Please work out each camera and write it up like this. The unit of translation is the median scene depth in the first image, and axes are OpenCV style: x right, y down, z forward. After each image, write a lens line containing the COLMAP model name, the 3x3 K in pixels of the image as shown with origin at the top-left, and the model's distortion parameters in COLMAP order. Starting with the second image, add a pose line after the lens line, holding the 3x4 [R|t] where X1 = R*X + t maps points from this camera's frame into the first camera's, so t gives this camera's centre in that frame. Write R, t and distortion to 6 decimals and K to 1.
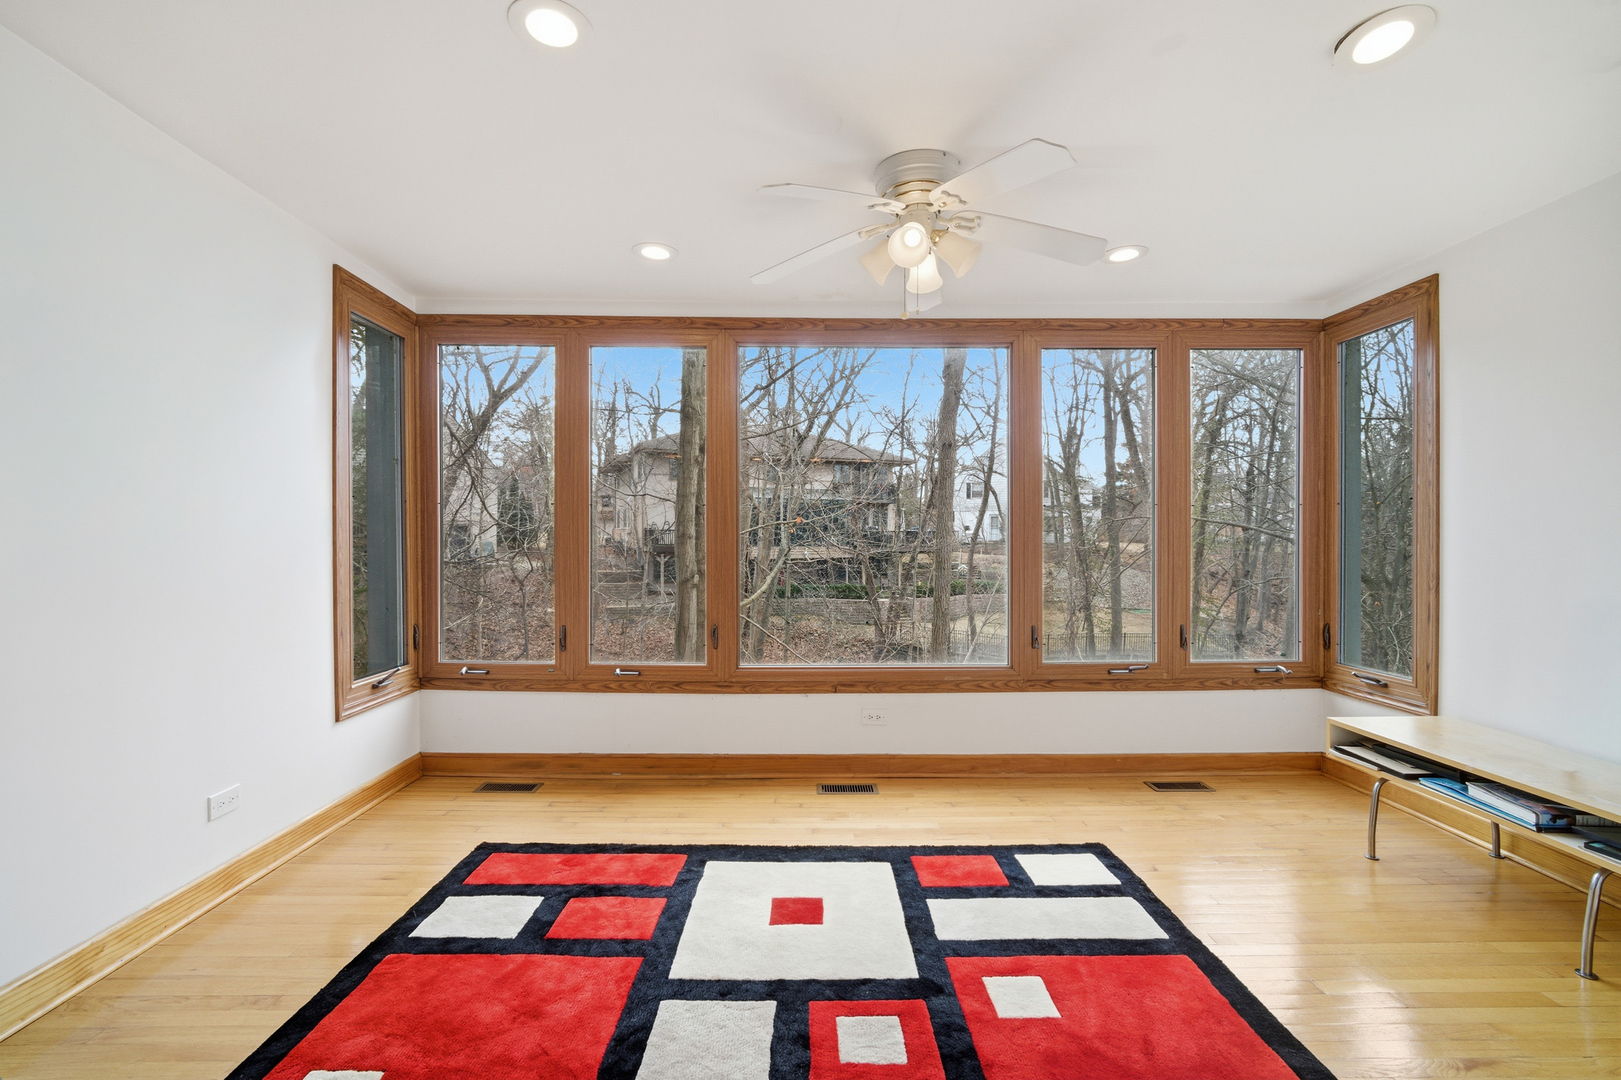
lens RADIAL K [[711.2, 0, 810.5], [0, 711.2, 540.0], [0, 0, 1]] dist [-0.000661, -0.000048]
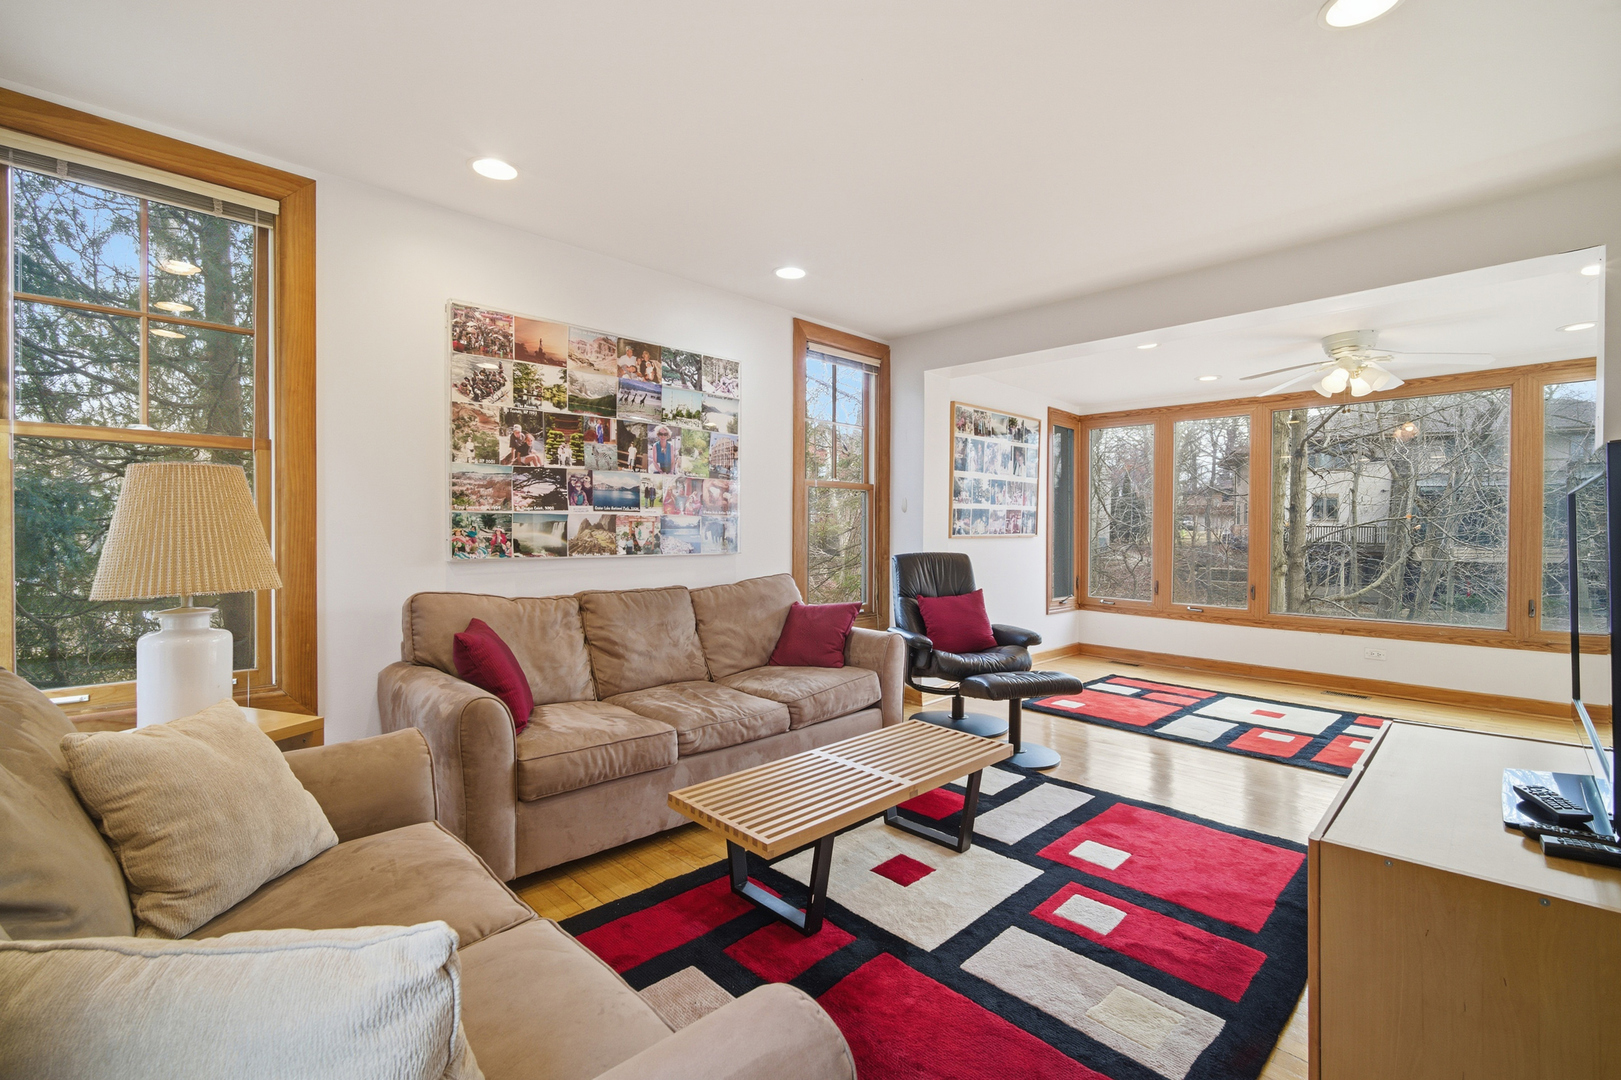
lens RADIAL K [[711.2, 0, 810.5], [0, 711.2, 540.0], [0, 0, 1]] dist [-0.000661, -0.000048]
pose [[0.688207, 0.011699, -0.725420, 0.347104], [-0.008516, 0.999931, 0.008047, 0.011830], [0.725464, 0.000639, 0.688259, -0.855918]]
